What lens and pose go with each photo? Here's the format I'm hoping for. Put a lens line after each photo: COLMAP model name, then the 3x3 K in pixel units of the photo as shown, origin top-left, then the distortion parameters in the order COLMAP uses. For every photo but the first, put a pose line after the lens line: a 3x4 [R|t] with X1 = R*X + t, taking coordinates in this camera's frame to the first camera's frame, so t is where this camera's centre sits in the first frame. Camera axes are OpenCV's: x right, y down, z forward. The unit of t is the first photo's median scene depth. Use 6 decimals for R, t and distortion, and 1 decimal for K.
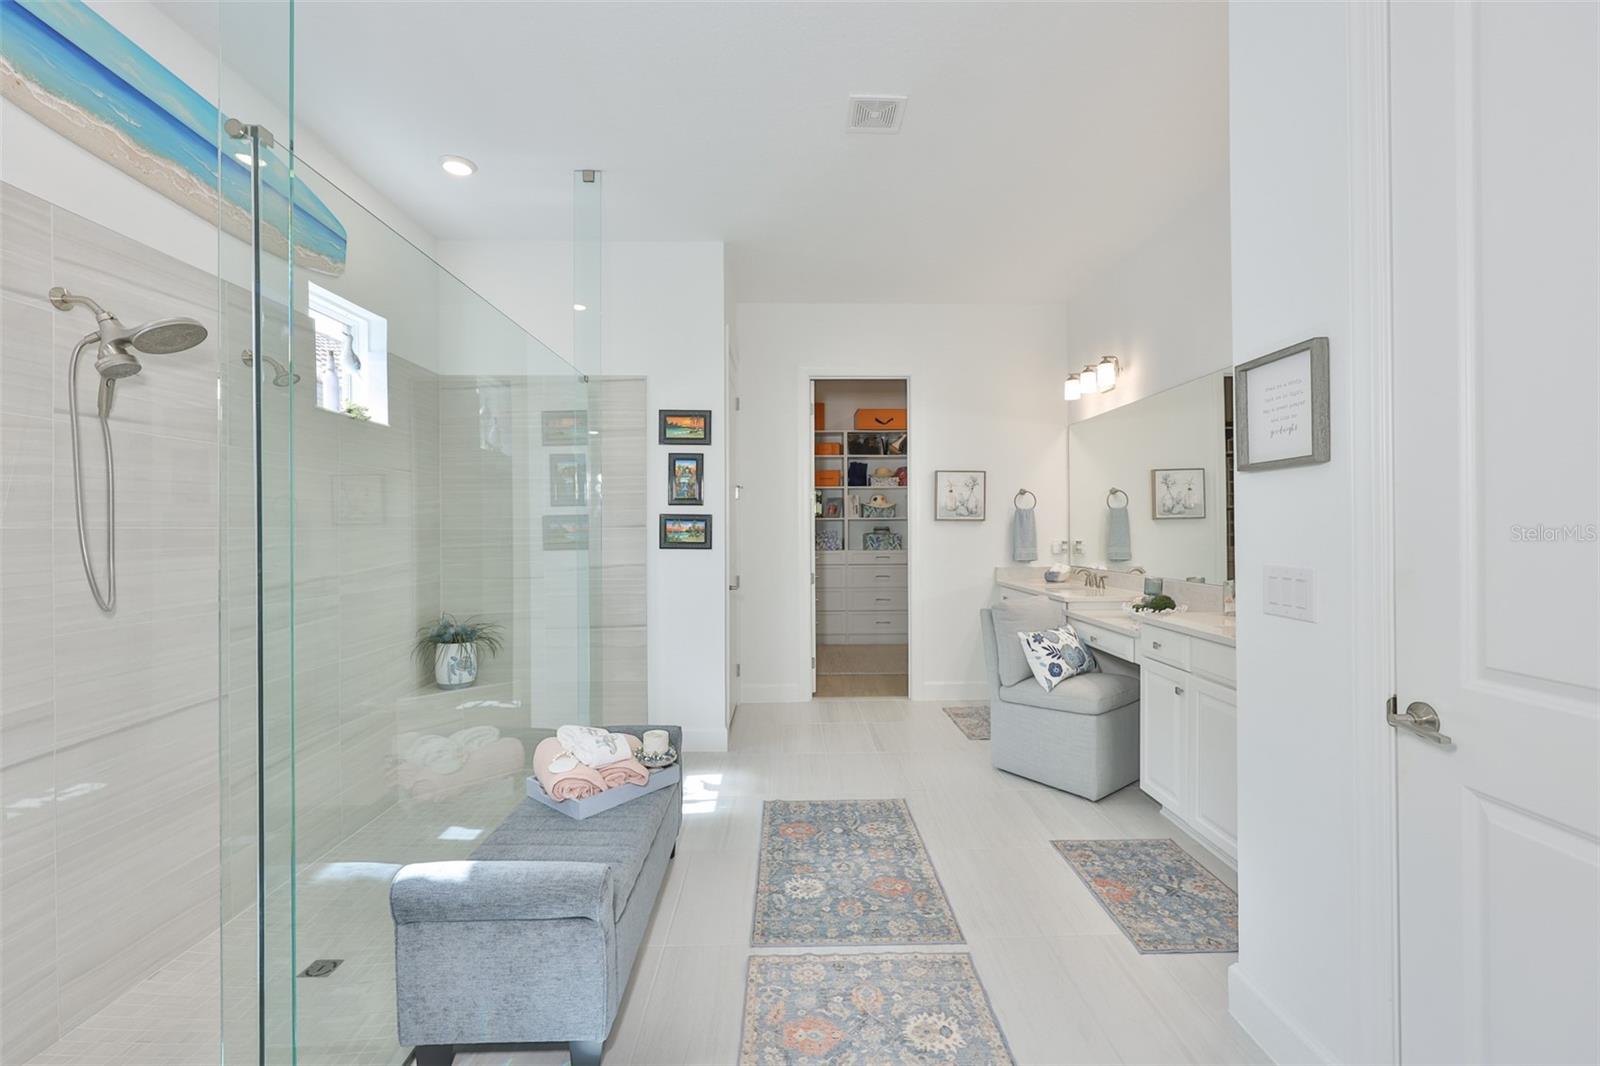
lens RADIAL K [[689.8, 0, 796.8], [0, 689.8, 527.2], [0, 0, 1]] dist [0.001454, -0.001030]
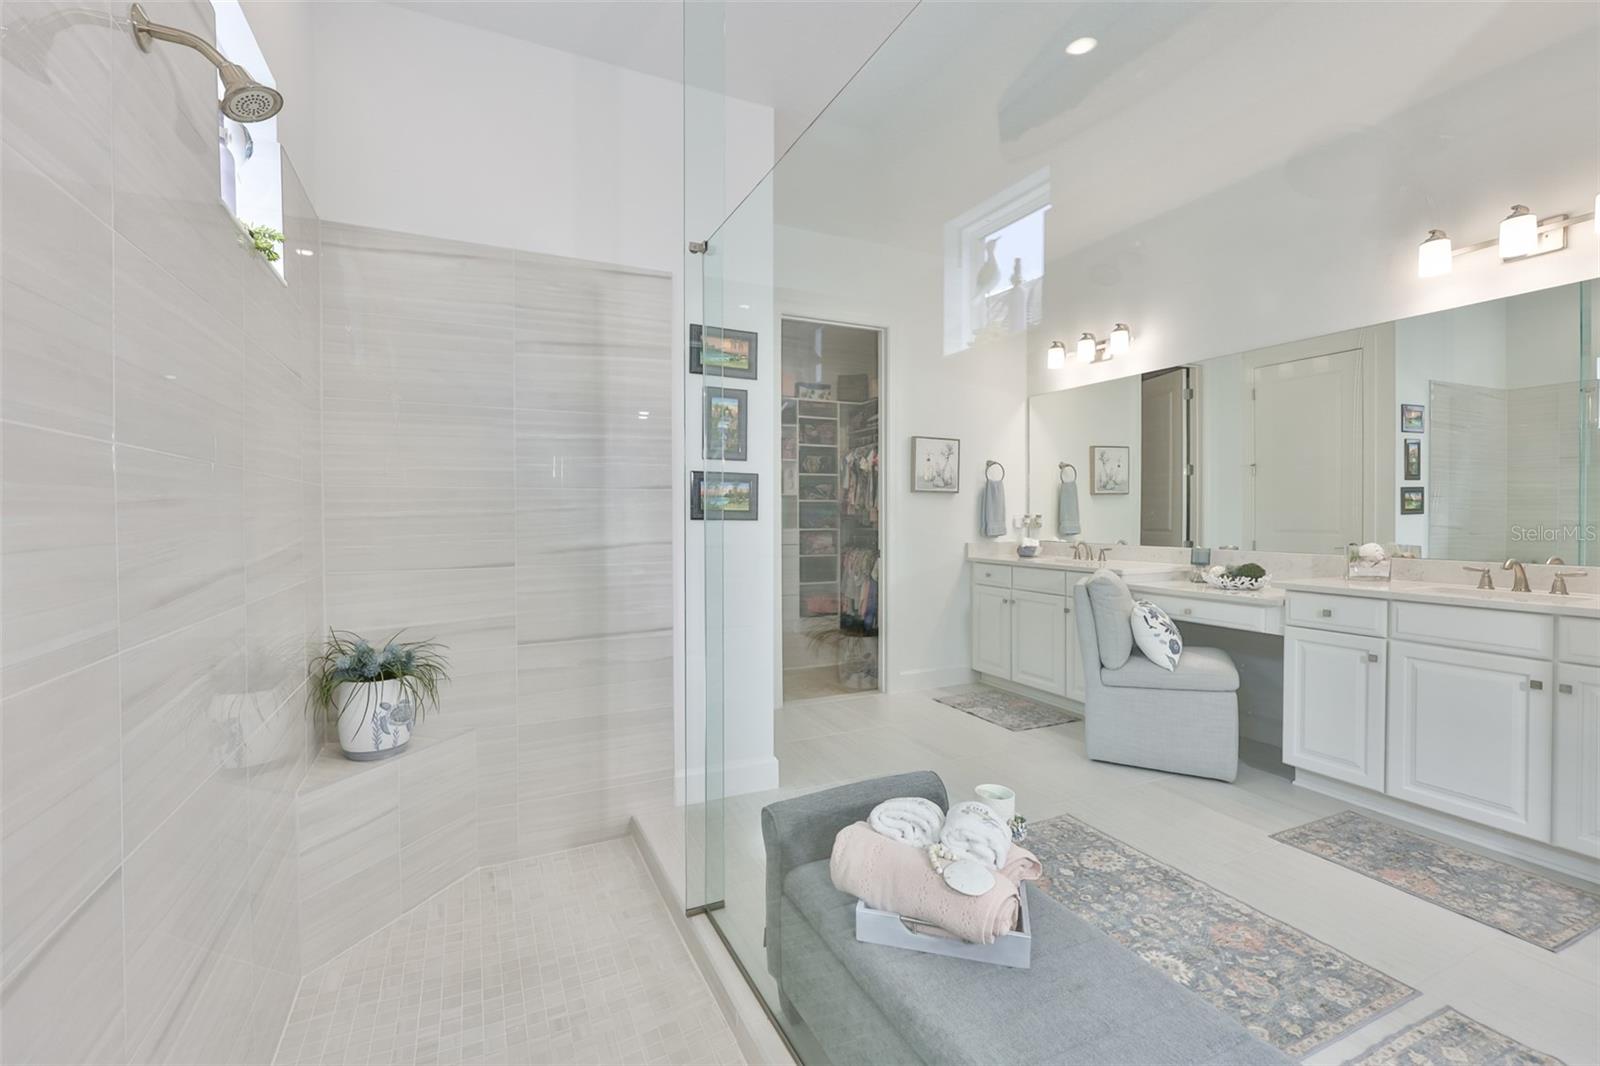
lens RADIAL K [[689.8, 0, 783.5], [0, 689.8, 526.2], [0, 0, 1]] dist [0.001454, -0.001030]
pose [[0.910675, -0.003992, 0.413104, -0.405318], [-0.003206, 0.999855, 0.016730, 0.025612], [-0.413111, -0.016560, 0.910530, 0.311417]]
